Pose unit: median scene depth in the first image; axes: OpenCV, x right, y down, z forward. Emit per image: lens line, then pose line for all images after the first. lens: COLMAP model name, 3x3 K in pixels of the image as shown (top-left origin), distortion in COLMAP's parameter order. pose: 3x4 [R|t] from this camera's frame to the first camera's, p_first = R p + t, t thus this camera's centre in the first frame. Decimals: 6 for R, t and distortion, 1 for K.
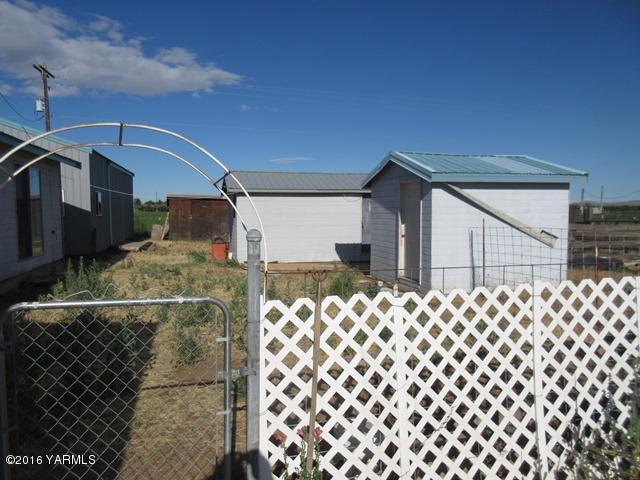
lens RADIAL K [[477.1, 0, 318.2], [0, 477.1, 243.4], [0, 0, 1]] dist [-0.002757, 0.027044]
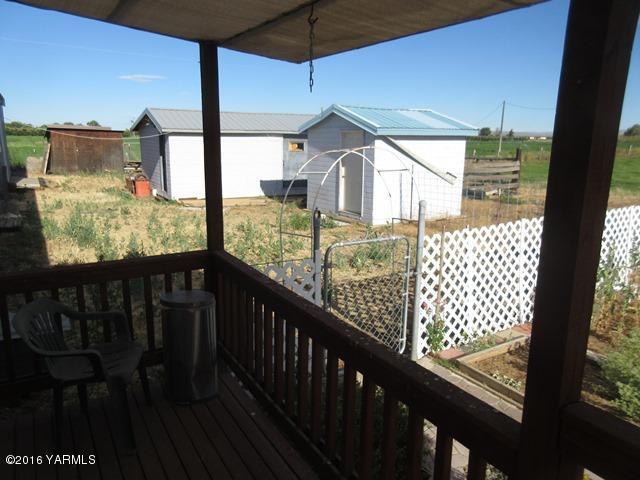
lens RADIAL K [[477.1, 0, 322.2], [0, 477.1, 238.1], [0, 0, 1]] dist [-0.002757, 0.027044]
pose [[0.956963, -0.047043, 0.286373, -0.260357], [0.006715, 0.990099, 0.140209, -0.036053], [-0.290134, -0.132252, 0.947804, -0.175508]]
